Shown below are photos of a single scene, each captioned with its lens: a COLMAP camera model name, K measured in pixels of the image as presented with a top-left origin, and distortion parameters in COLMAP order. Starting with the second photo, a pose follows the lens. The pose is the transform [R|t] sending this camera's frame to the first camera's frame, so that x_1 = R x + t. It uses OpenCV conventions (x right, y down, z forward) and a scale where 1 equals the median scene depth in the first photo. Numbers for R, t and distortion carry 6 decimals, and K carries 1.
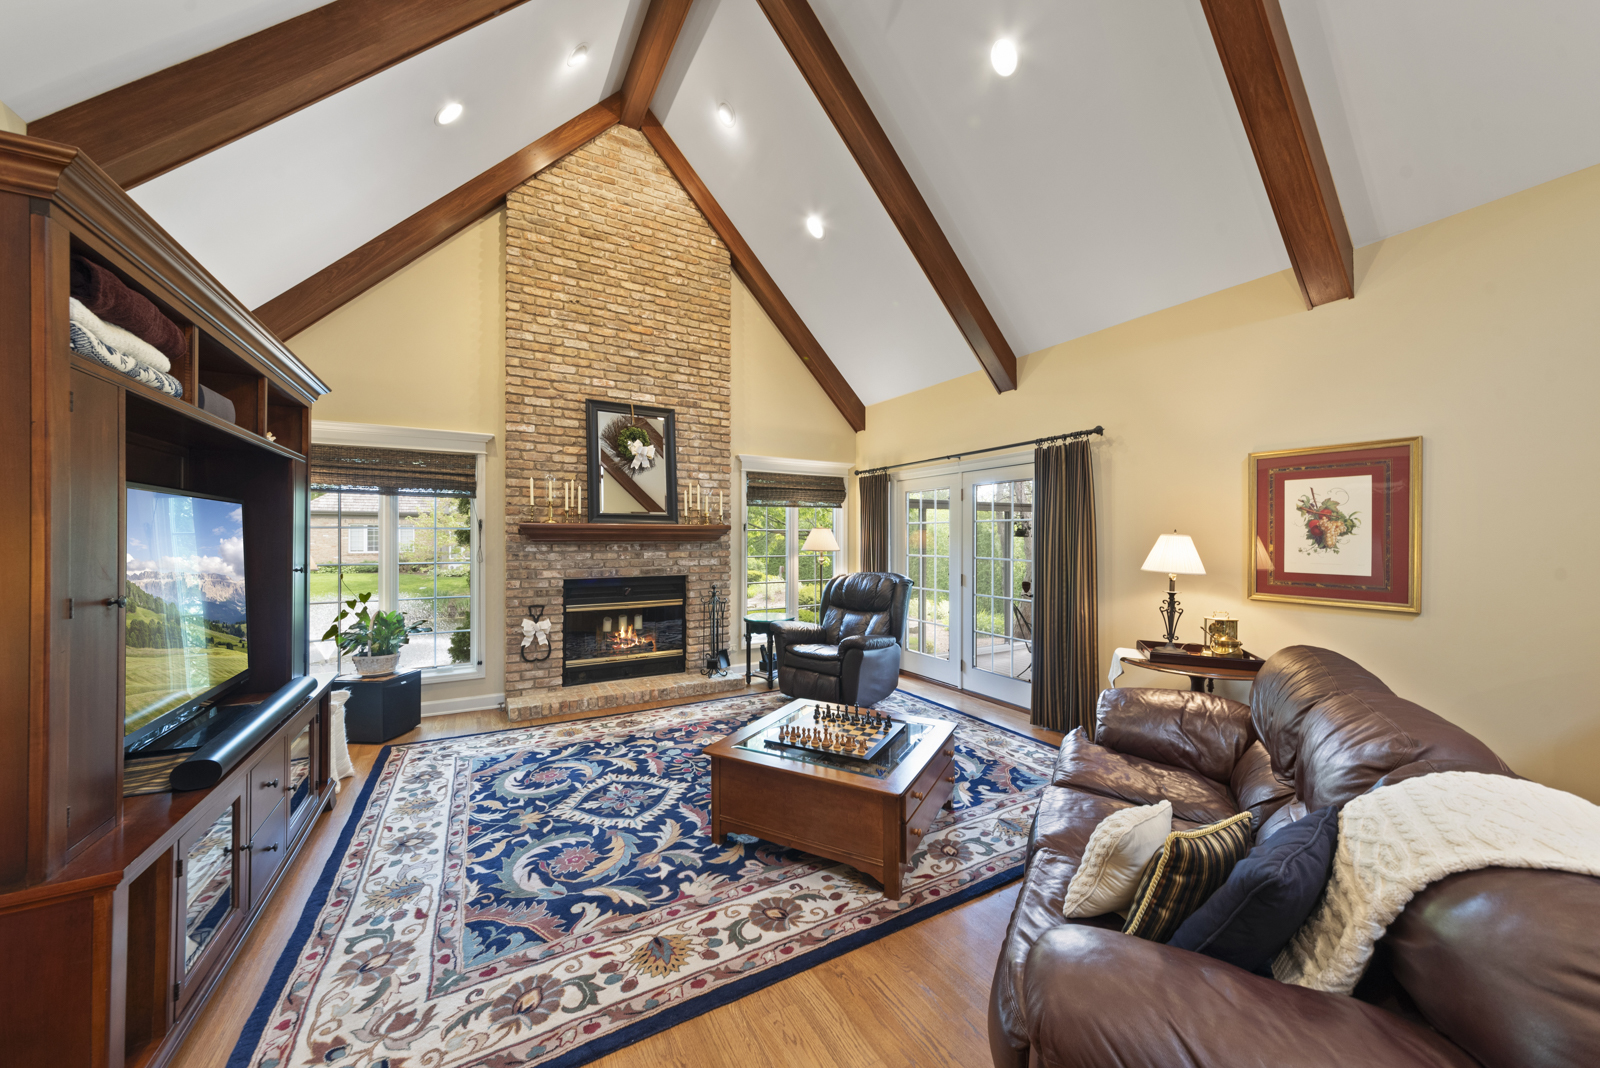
lens RADIAL K [[572.9, 0, 799.6], [0, 572.9, 533.9], [0, 0, 1]] dist [-0.003207, 0.001346]
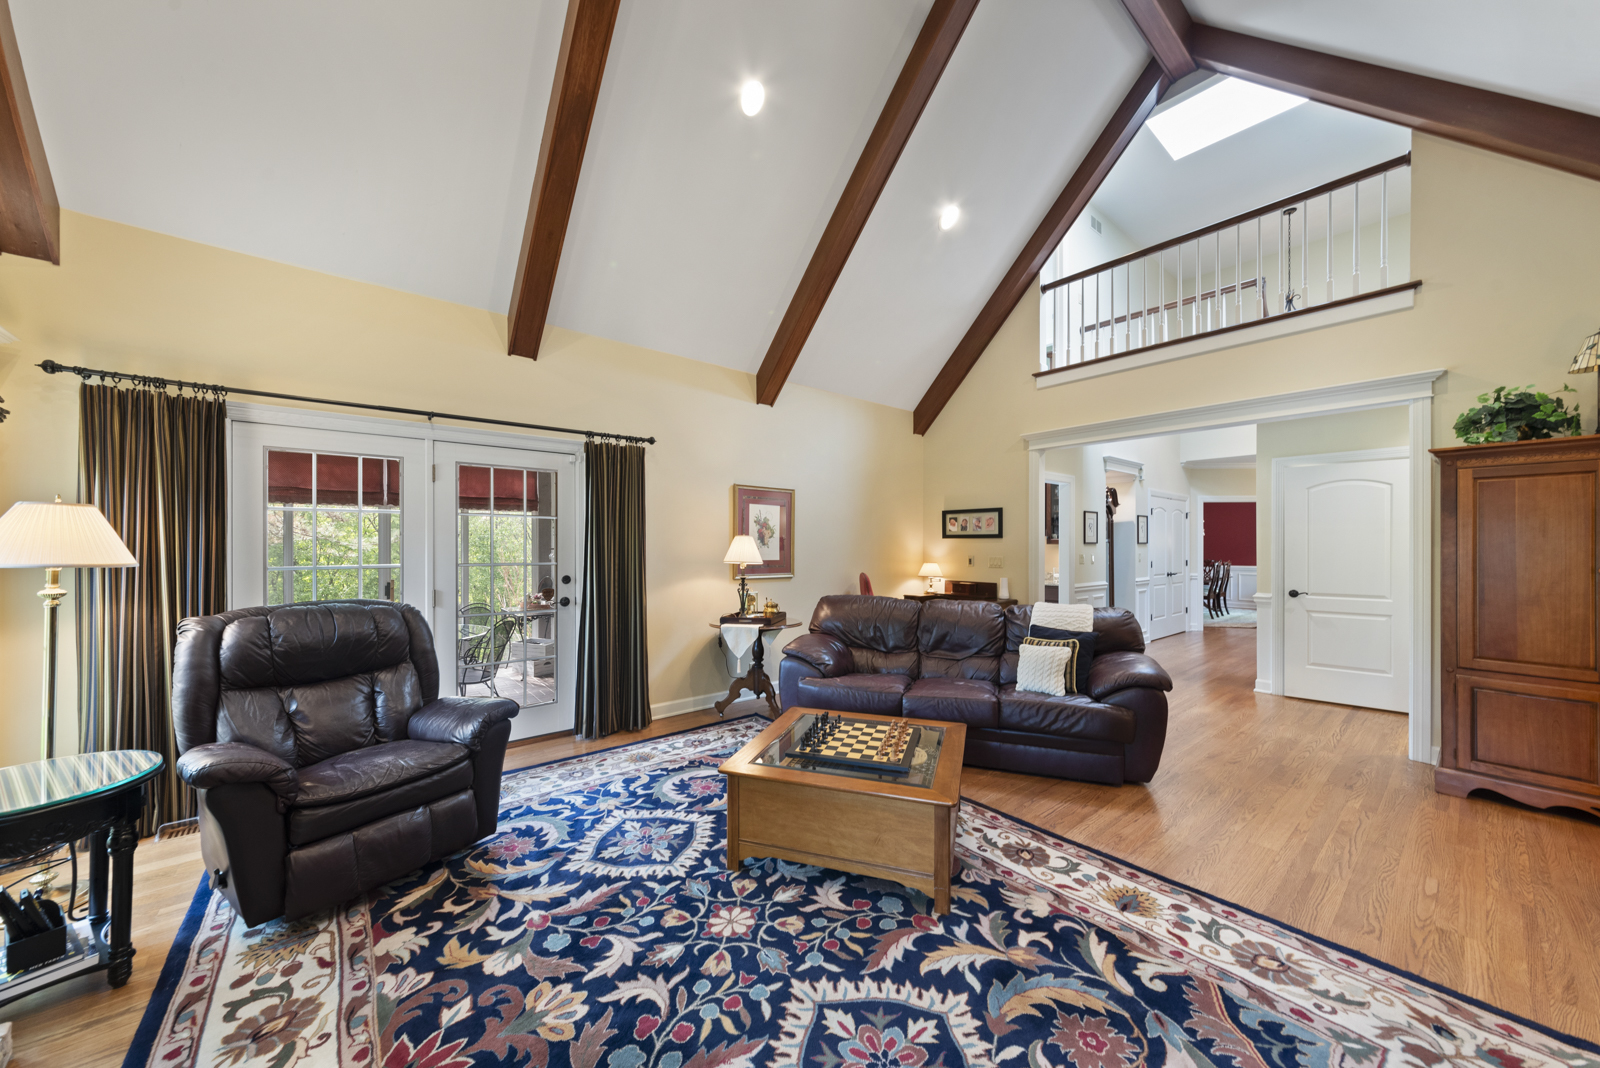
lens RADIAL K [[572.9, 0, 794.1], [0, 572.9, 546.7], [0, 0, 1]] dist [-0.003207, 0.001346]
pose [[-0.178013, -0.001252, 0.984027, -0.892830], [-0.004961, 0.999988, 0.000375, 0.031202], [-0.984016, -0.004815, -0.178017, 1.352307]]
